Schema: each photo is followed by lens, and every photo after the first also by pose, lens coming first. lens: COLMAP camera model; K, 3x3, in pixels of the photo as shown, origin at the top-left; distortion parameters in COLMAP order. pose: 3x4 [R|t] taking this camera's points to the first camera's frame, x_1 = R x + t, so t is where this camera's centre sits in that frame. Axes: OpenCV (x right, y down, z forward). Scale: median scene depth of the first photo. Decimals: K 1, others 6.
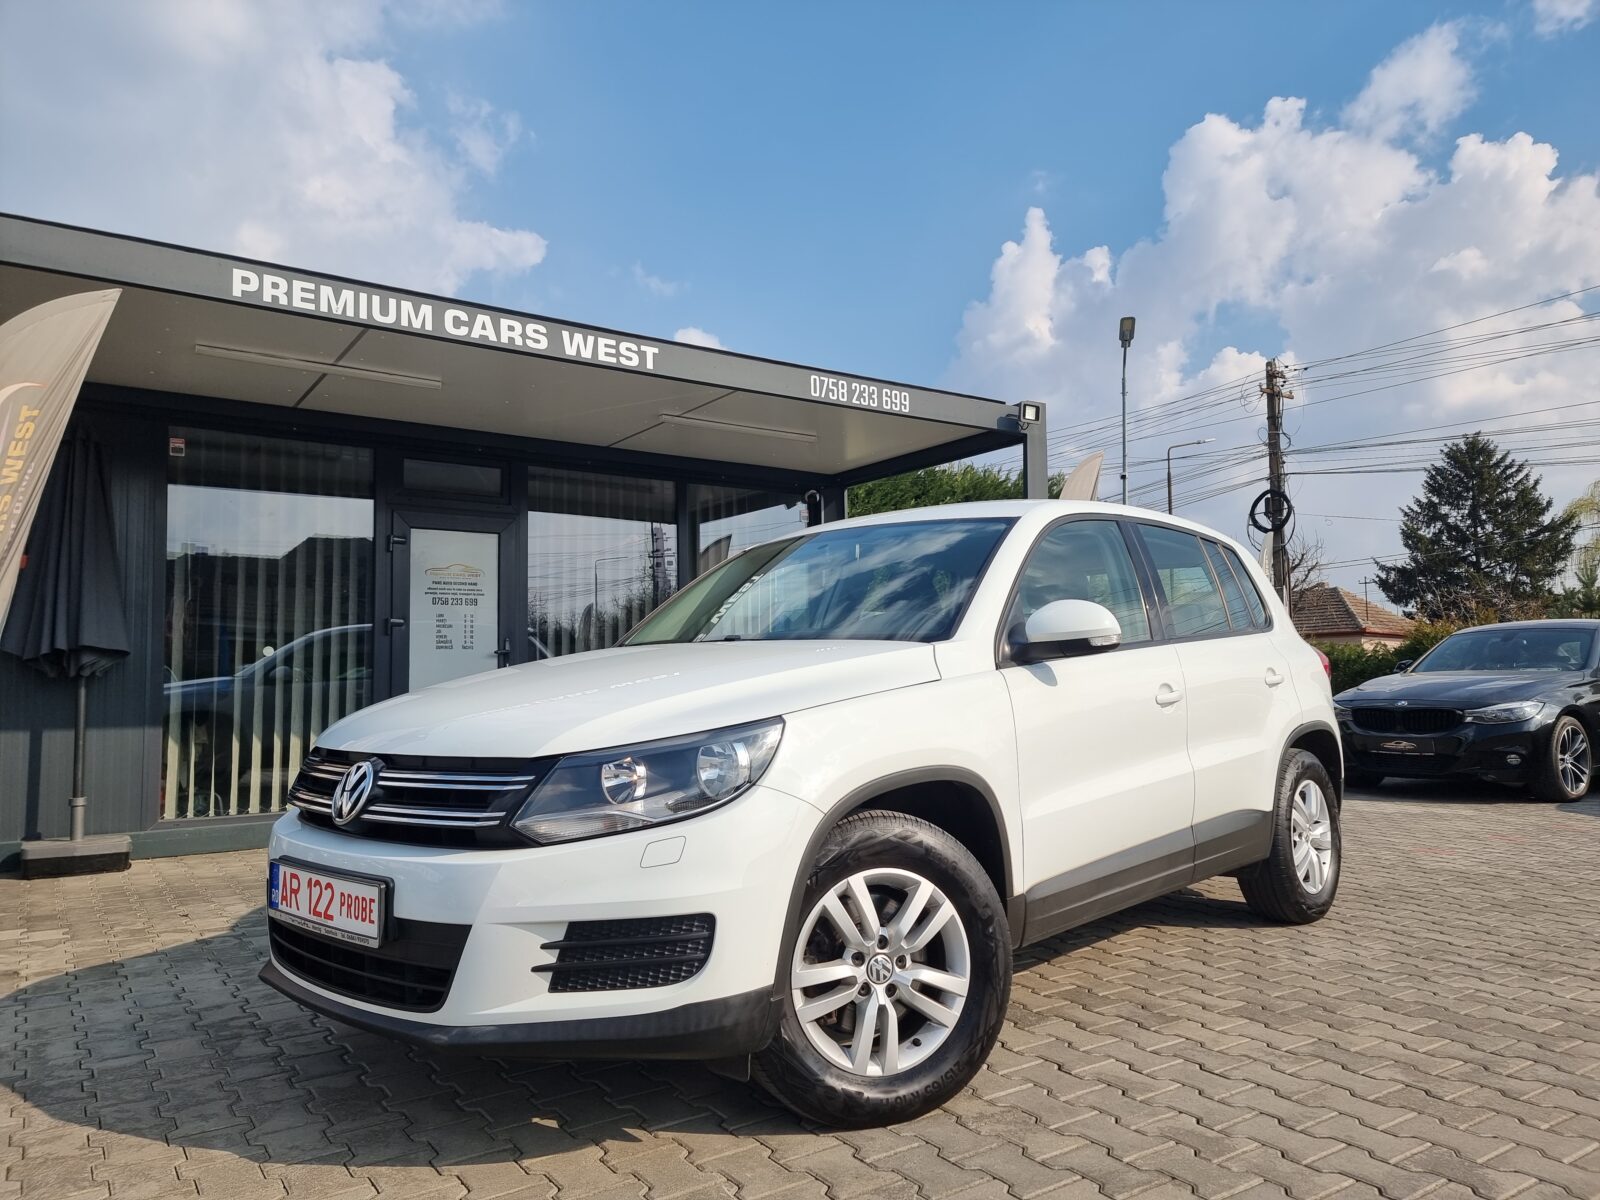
lens RADIAL K [[1118.3, 0, 799.5], [0, 1118.3, 603.5], [0, 0, 1]] dist [0.063670, -0.054308]
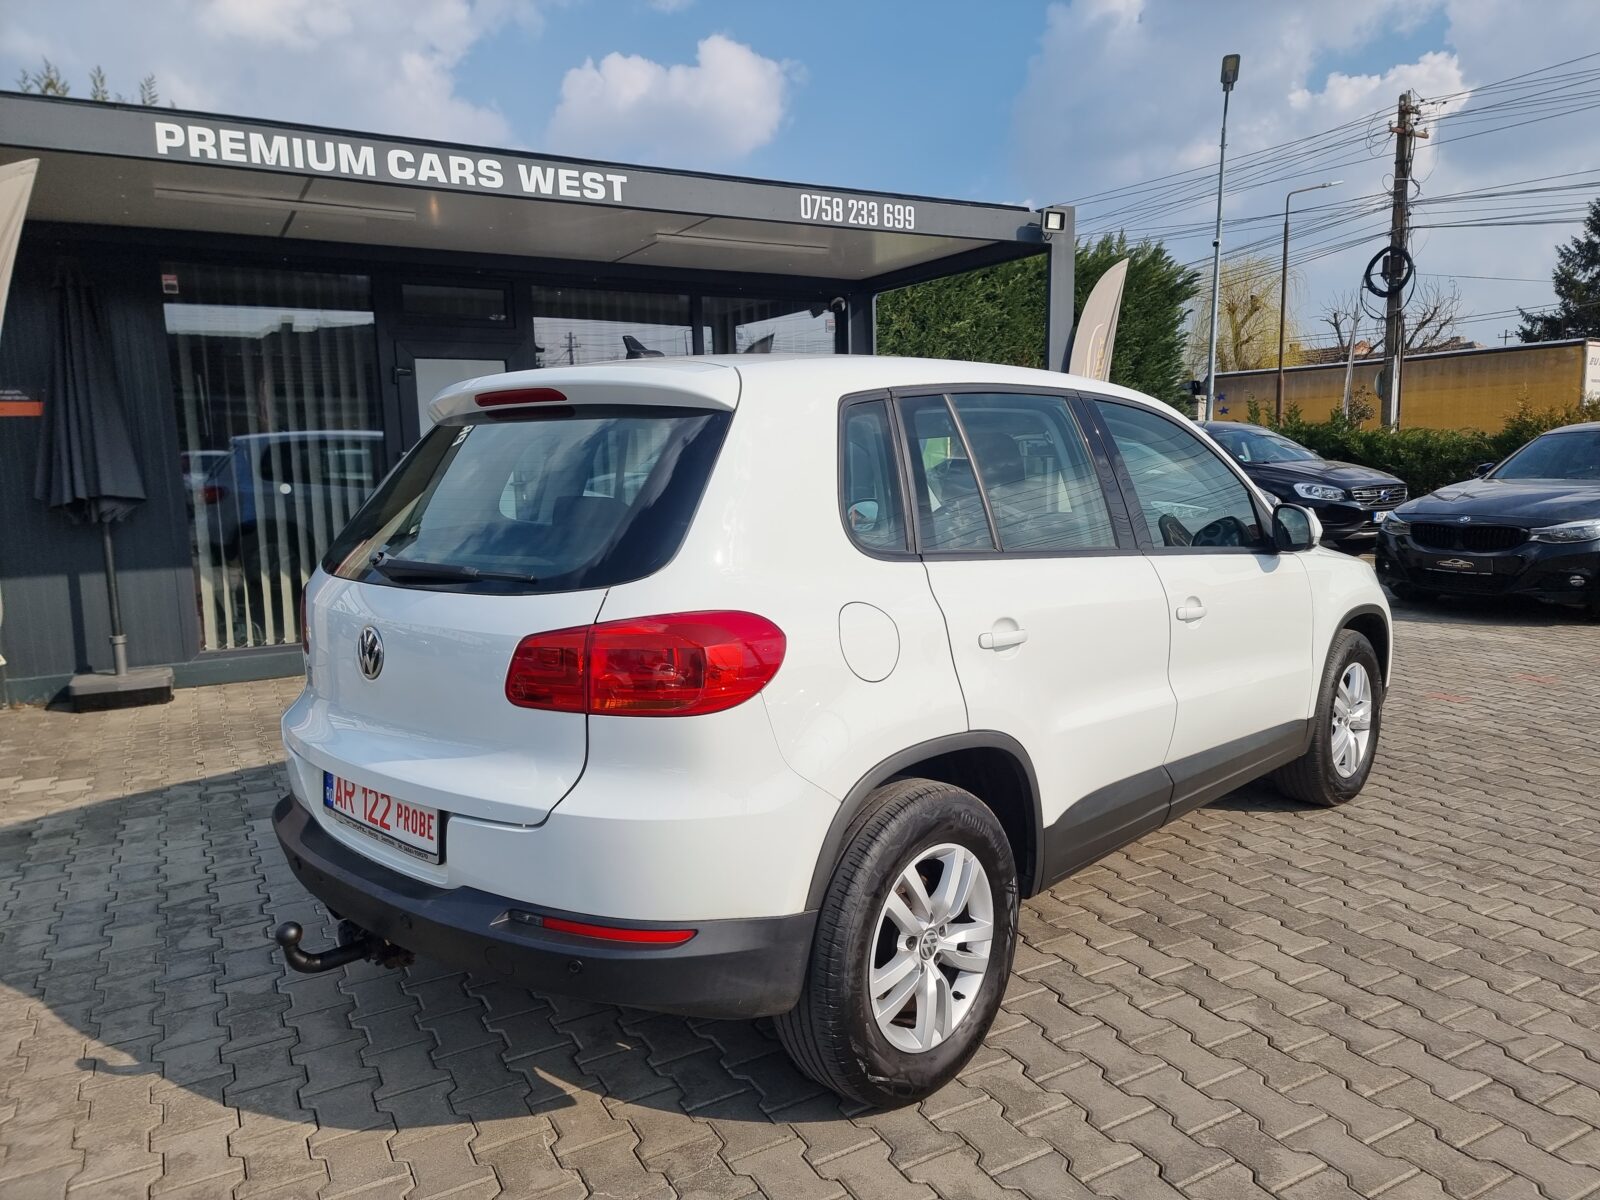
lens RADIAL K [[1124.9, 0, 800.0], [0, 1124.9, 600.0], [0, 0, 1]] dist [0.058170, -0.047190]
pose [[0.996145, 0.001407, -0.087716, 0.101724], [0.016653, 0.978660, 0.204810, -0.075716], [0.086132, -0.205481, 0.974863, 0.026513]]
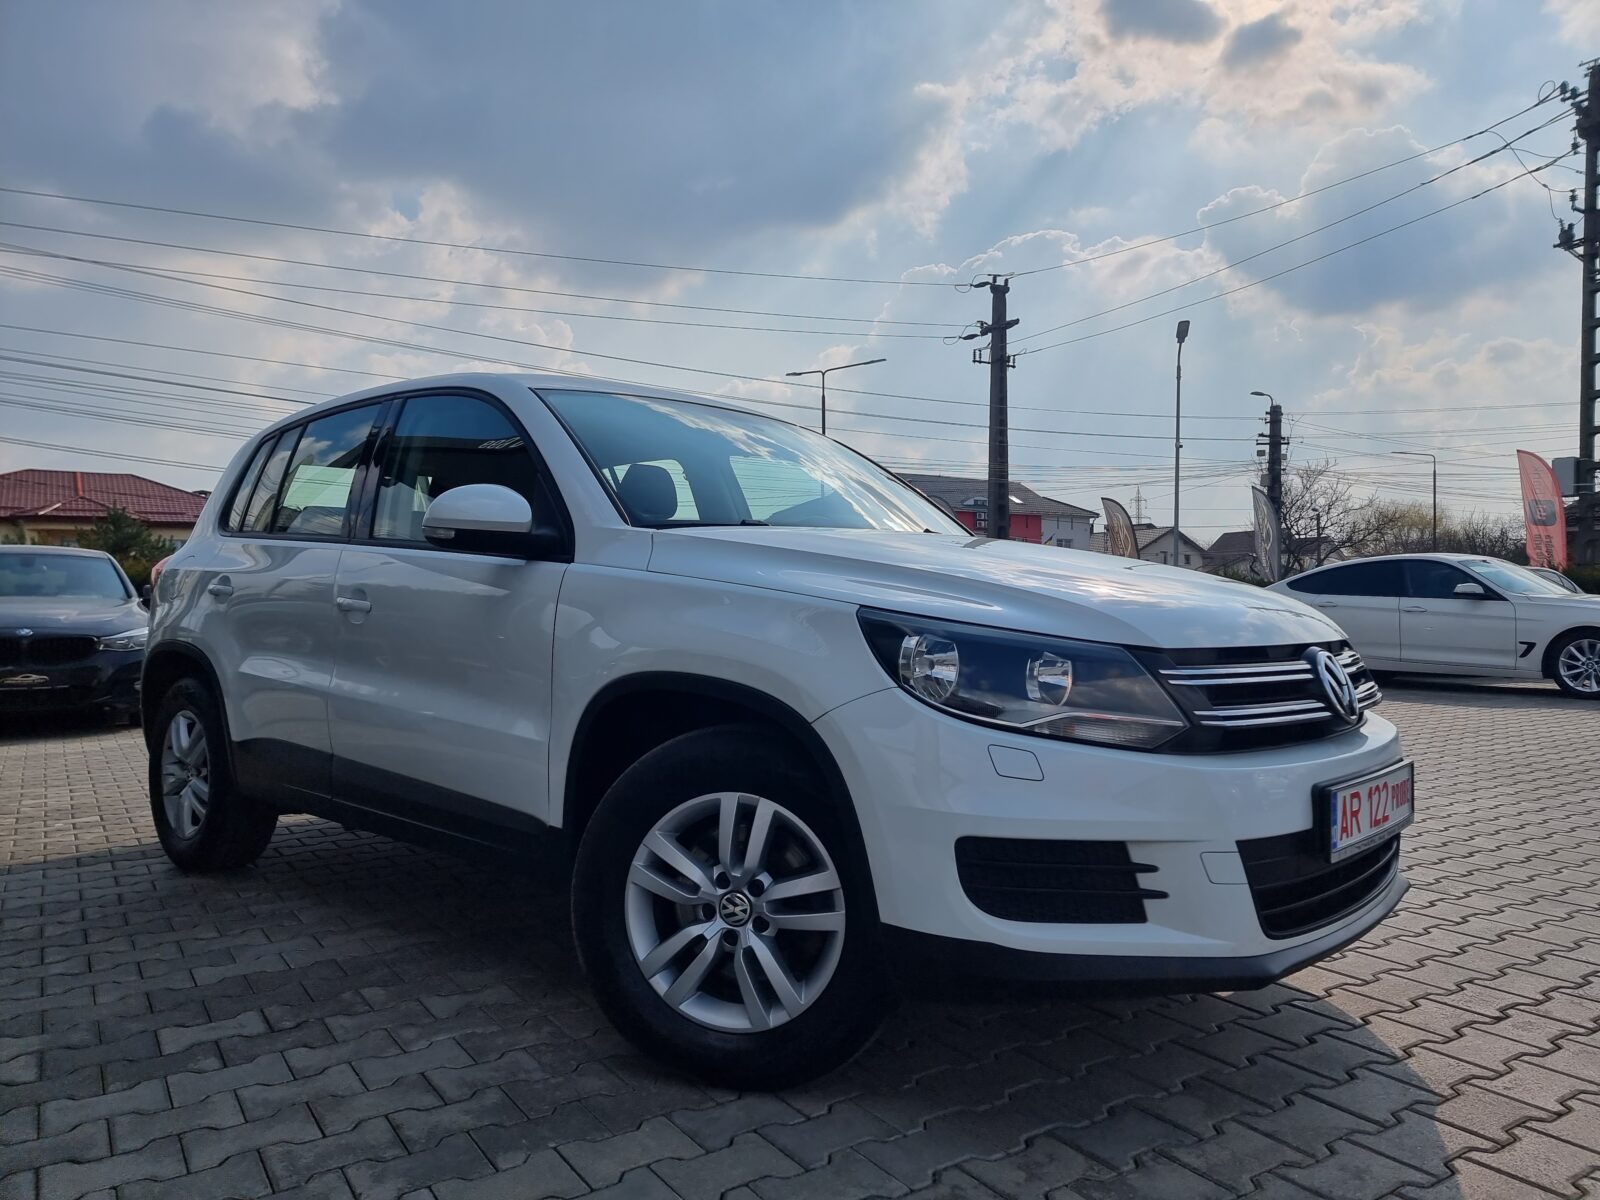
lens RADIAL K [[1119.1, 0, 794.1], [0, 1119.1, 583.4], [0, 0, 1]] dist [0.061749, -0.047848]
pose [[0.018443, 0.037101, 0.999141, -0.540444], [-0.068549, 0.997007, -0.035757, 0.062375], [-0.997477, -0.067831, 0.020931, 0.591950]]
